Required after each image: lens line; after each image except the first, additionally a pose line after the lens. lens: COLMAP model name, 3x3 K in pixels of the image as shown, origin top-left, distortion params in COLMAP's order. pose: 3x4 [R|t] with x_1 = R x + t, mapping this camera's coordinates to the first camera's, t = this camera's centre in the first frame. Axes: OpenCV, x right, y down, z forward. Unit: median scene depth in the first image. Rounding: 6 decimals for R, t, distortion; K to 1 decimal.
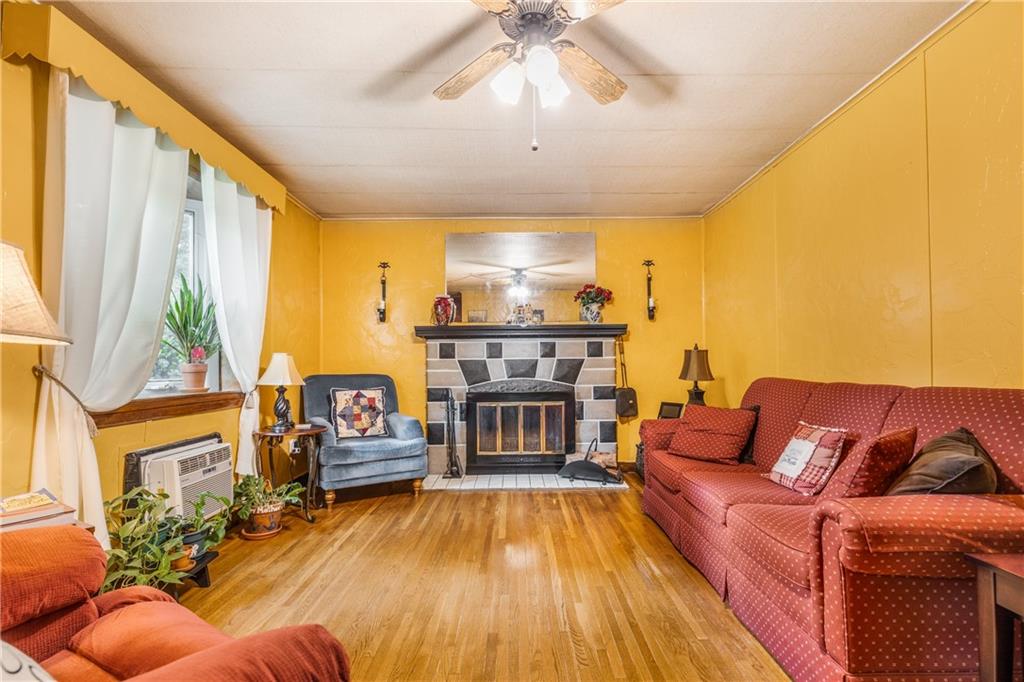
lens RADIAL K [[495.7, 0, 512.3], [0, 495.7, 351.7], [0, 0, 1]] dist [0.006253, 0.000171]
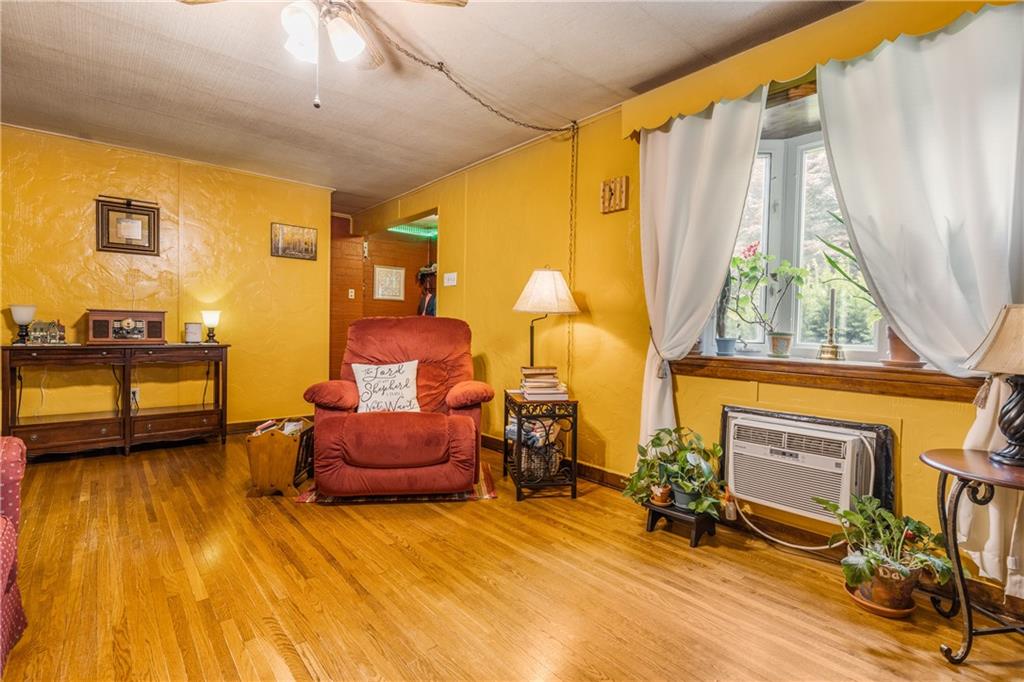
lens RADIAL K [[475.8, 0, 513.7], [0, 475.8, 339.6], [0, 0, 1]] dist [0.030358, 0.000589]
pose [[-0.750151, 0.019924, -0.660967, 0.185786], [0.010569, 0.999780, 0.018142, 0.020308], [0.661182, 0.006623, -0.750196, 0.939709]]
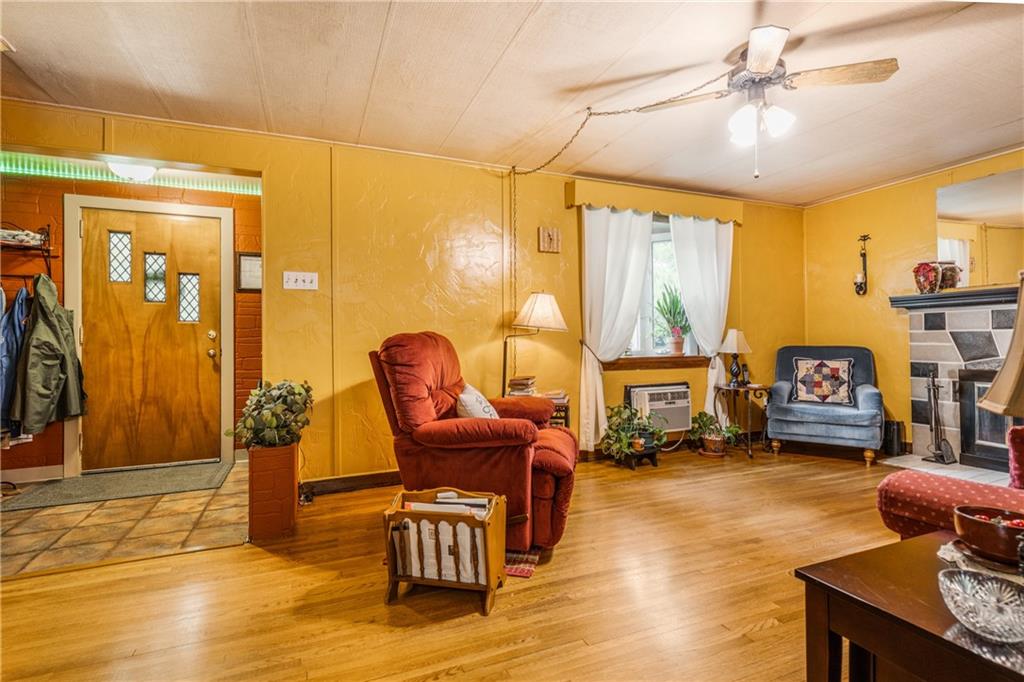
lens RADIAL K [[475.8, 0, 510.2], [0, 475.8, 338.8], [0, 0, 1]] dist [0.030358, 0.000589]
pose [[0.380494, 0.000541, -0.924783, 0.460576], [0.029533, 0.999483, 0.012736, -0.005262], [0.924312, -0.032158, 0.380281, -0.053293]]
